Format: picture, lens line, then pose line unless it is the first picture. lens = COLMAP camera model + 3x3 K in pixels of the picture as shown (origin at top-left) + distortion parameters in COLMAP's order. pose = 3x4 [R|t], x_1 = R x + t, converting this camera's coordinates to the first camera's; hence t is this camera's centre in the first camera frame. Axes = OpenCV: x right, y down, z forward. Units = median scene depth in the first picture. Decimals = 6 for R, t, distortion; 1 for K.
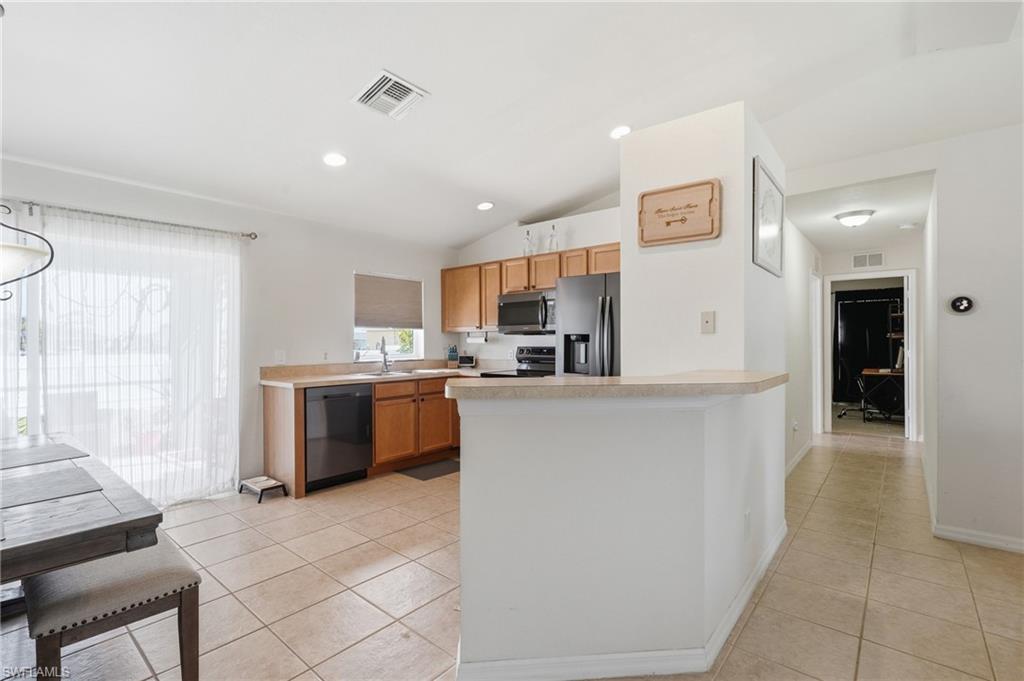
lens RADIAL K [[467.1, 0, 517.1], [0, 467.1, 341.0], [0, 0, 1]] dist [-0.004986, 0.001172]
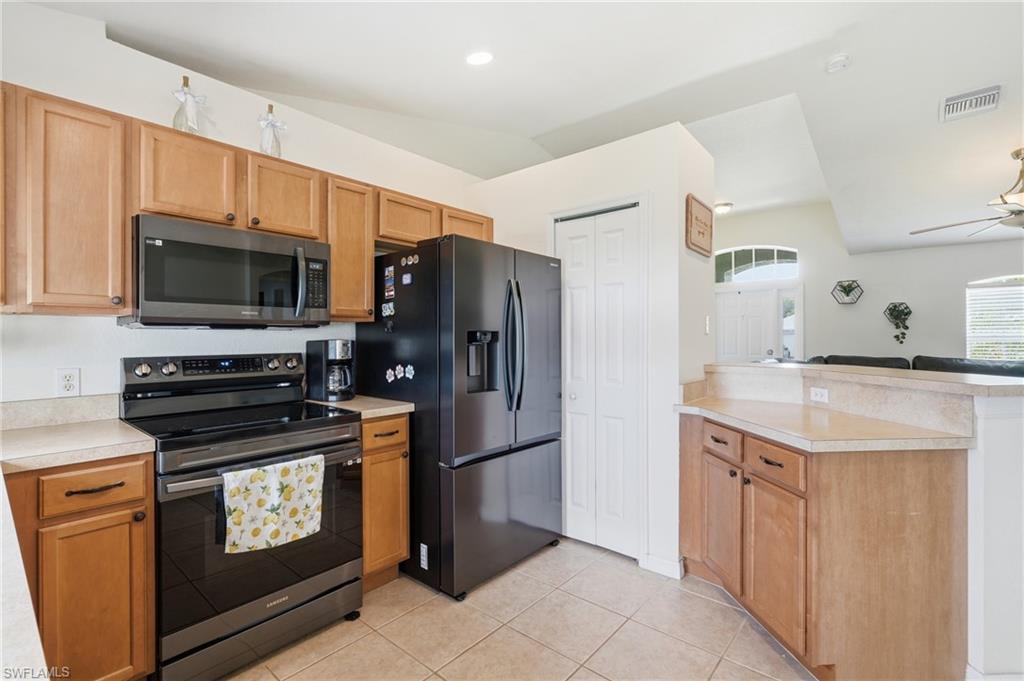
lens RADIAL K [[467.1, 0, 513.3], [0, 467.1, 337.2], [0, 0, 1]] dist [-0.004986, 0.001172]
pose [[0.016185, 0.001752, 0.999867, -0.407981], [0.002087, 0.999996, -0.001786, -0.003633], [-0.999867, 0.002115, 0.016181, 0.743369]]
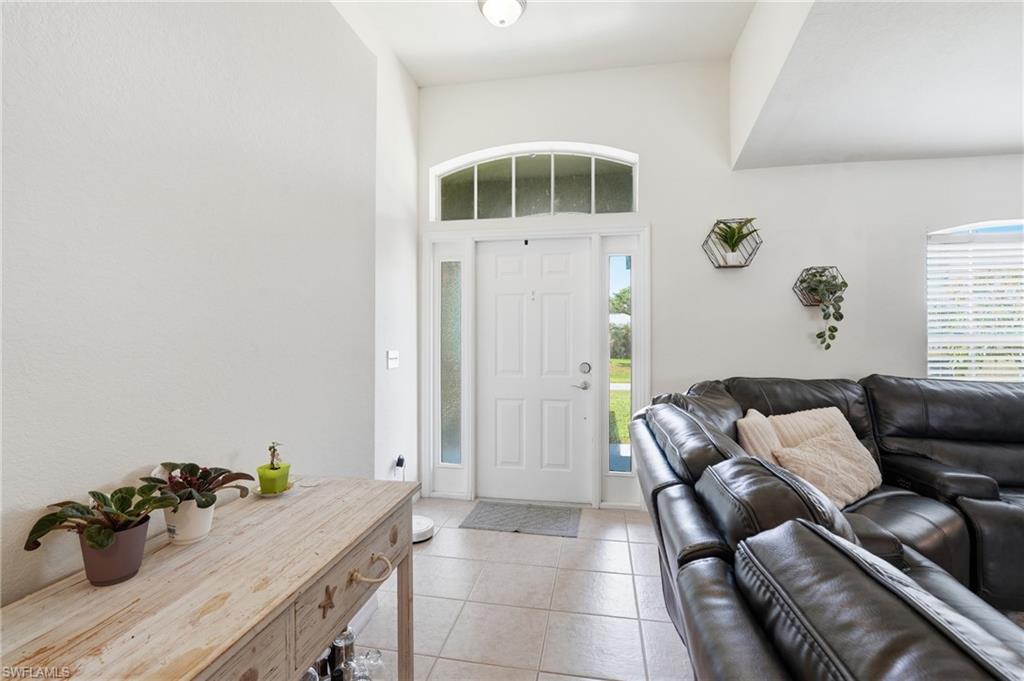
lens RADIAL K [[467.1, 0, 513.6], [0, 467.1, 339.0], [0, 0, 1]] dist [-0.004986, 0.001172]
pose [[-0.492972, 0.000174, 0.870045, 0.578872], [-0.001178, 0.999999, -0.000867, 0.001467], [-0.870045, -0.001452, -0.492971, 0.375716]]
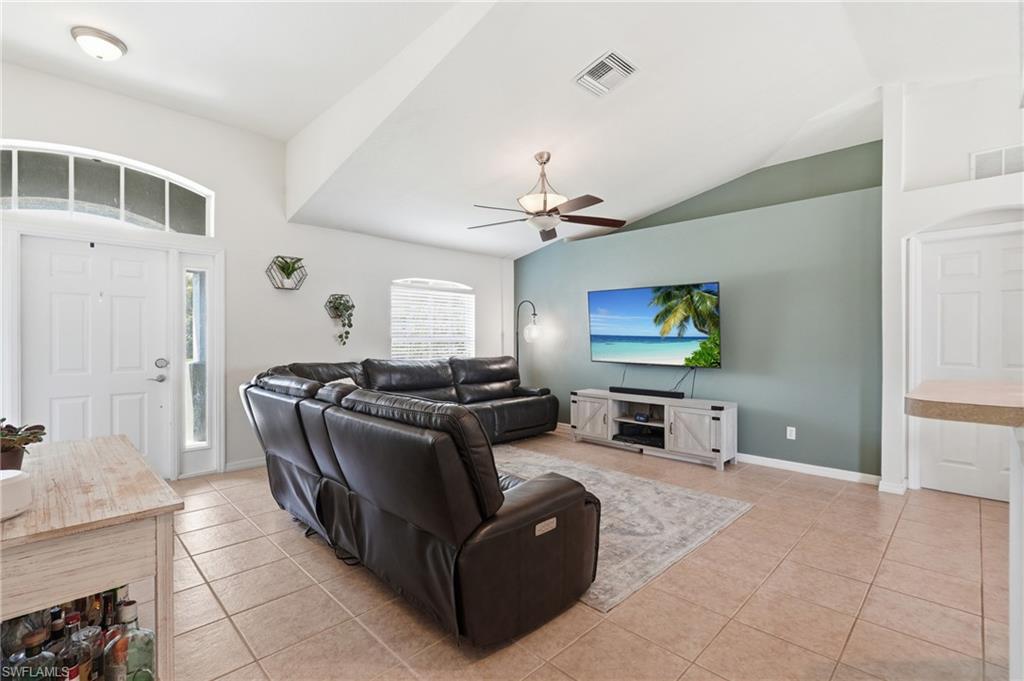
lens RADIAL K [[467.1, 0, 507.6], [0, 467.1, 340.7], [0, 0, 1]] dist [-0.004986, 0.001172]
pose [[-0.995536, -0.003610, 0.094318, 0.453290], [-0.003467, 0.999993, 0.001690, 0.001890], [-0.094323, 0.001355, -0.995541, 0.708240]]
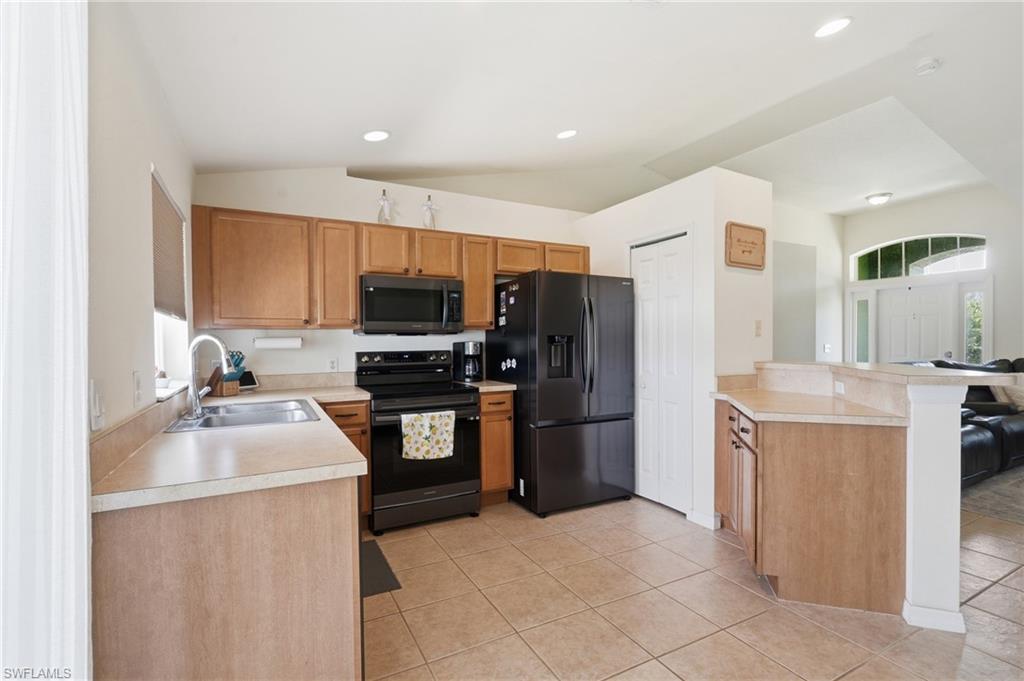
lens RADIAL K [[467.1, 0, 510.0], [0, 467.1, 345.2], [0, 0, 1]] dist [-0.004986, 0.001172]
pose [[0.381693, -0.010783, 0.924226, -0.599470], [0.006917, 0.999937, 0.008810, -0.002847], [-0.924263, 0.003030, 0.381743, 0.581426]]
